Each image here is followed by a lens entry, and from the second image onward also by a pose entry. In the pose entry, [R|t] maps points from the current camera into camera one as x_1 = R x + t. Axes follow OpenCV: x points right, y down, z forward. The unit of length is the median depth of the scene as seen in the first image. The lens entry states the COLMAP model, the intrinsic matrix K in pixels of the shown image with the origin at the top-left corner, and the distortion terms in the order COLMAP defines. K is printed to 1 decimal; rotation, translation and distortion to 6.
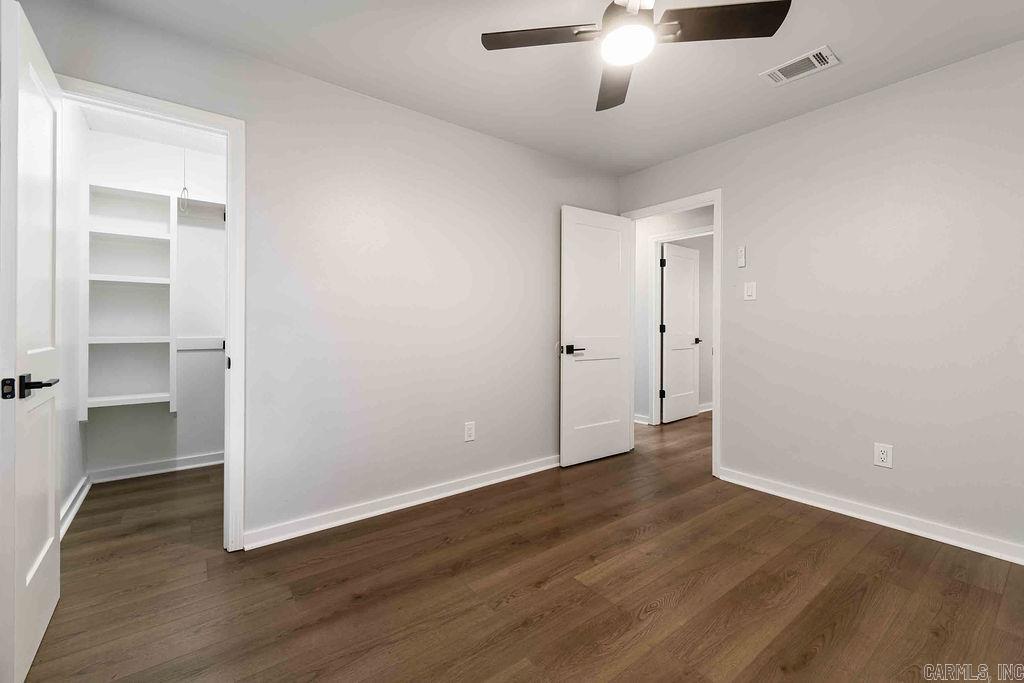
lens RADIAL K [[418.3, 0, 501.4], [0, 418.3, 327.4], [0, 0, 1]] dist [0.003605, -0.000512]
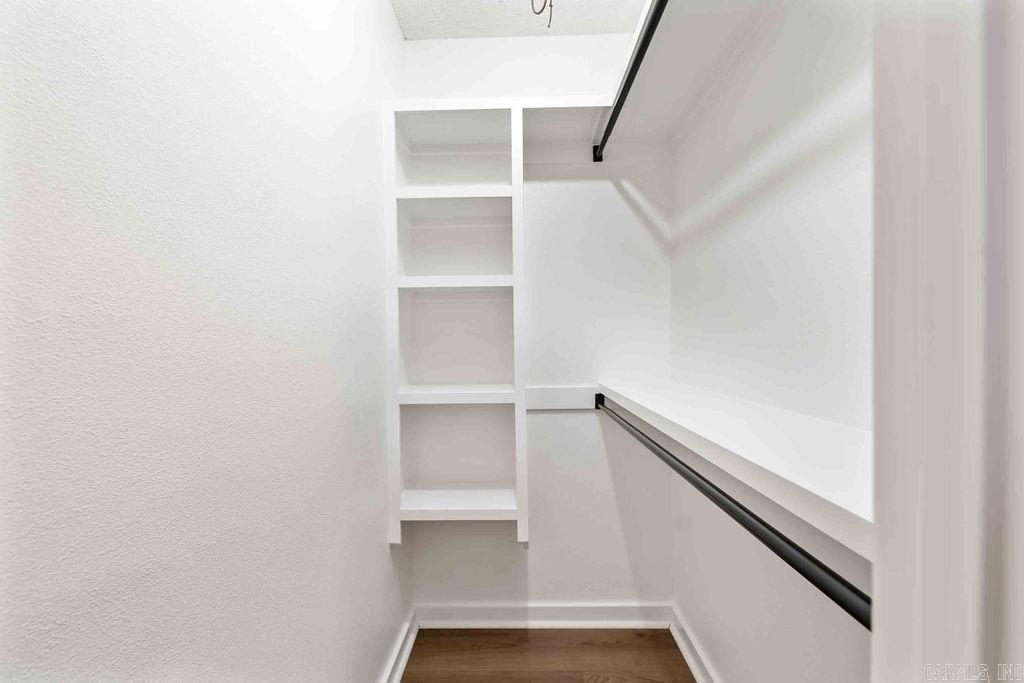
lens RADIAL K [[418.3, 0, 511.7], [0, 418.3, 347.5], [0, 0, 1]] dist [0.003605, -0.000512]
pose [[0.781403, -0.018173, -0.623762, -0.478429], [0.015596, 0.999832, -0.009591, -0.025637], [0.623832, -0.002234, 0.781555, 0.602714]]
